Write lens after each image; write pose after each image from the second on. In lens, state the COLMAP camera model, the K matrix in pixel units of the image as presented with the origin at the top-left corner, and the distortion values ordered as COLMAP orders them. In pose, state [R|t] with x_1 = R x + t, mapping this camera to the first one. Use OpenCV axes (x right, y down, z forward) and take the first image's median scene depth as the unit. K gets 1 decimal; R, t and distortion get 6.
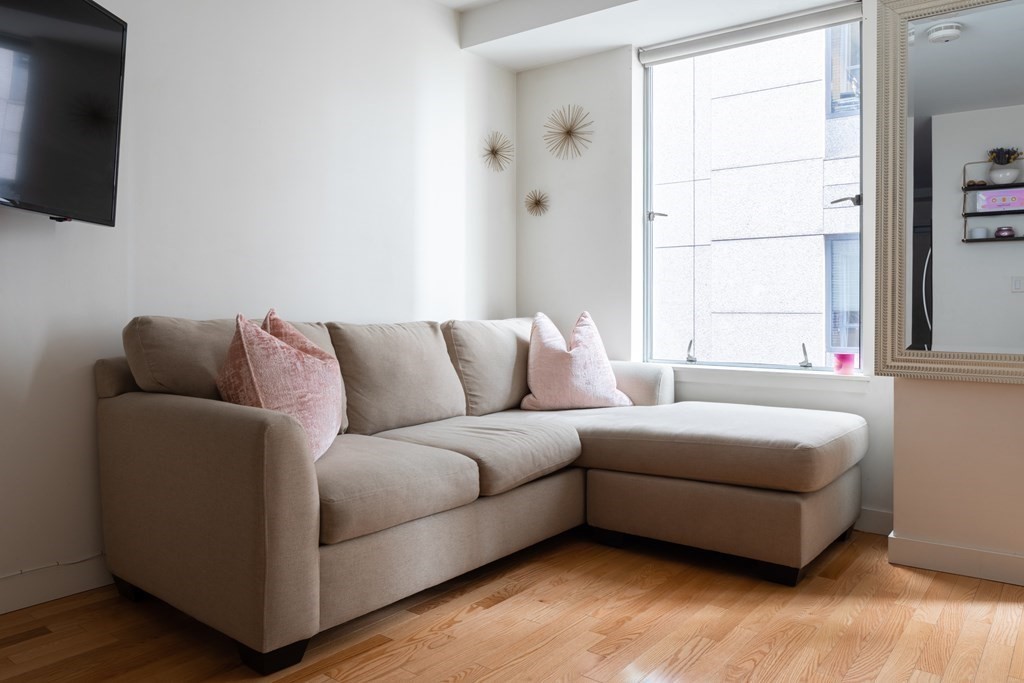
lens RADIAL K [[695.6, 0, 510.7], [0, 695.6, 325.5], [0, 0, 1]] dist [-0.001690, -0.001105]
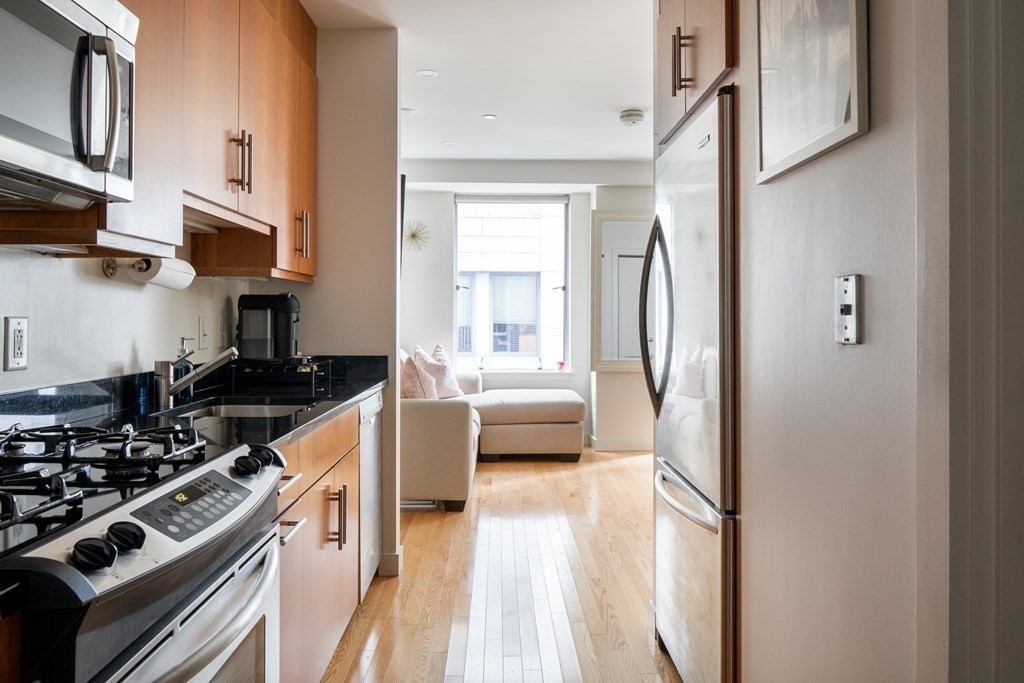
lens RADIAL K [[695.6, 0, 510.7], [0, 695.6, 325.5], [0, 0, 1]] dist [-0.001690, -0.001105]
pose [[0.767166, -0.011614, 0.641344, -0.973372], [0.016986, 0.999853, -0.002212, -0.066543], [-0.641224, 0.012591, 0.767251, -0.510901]]
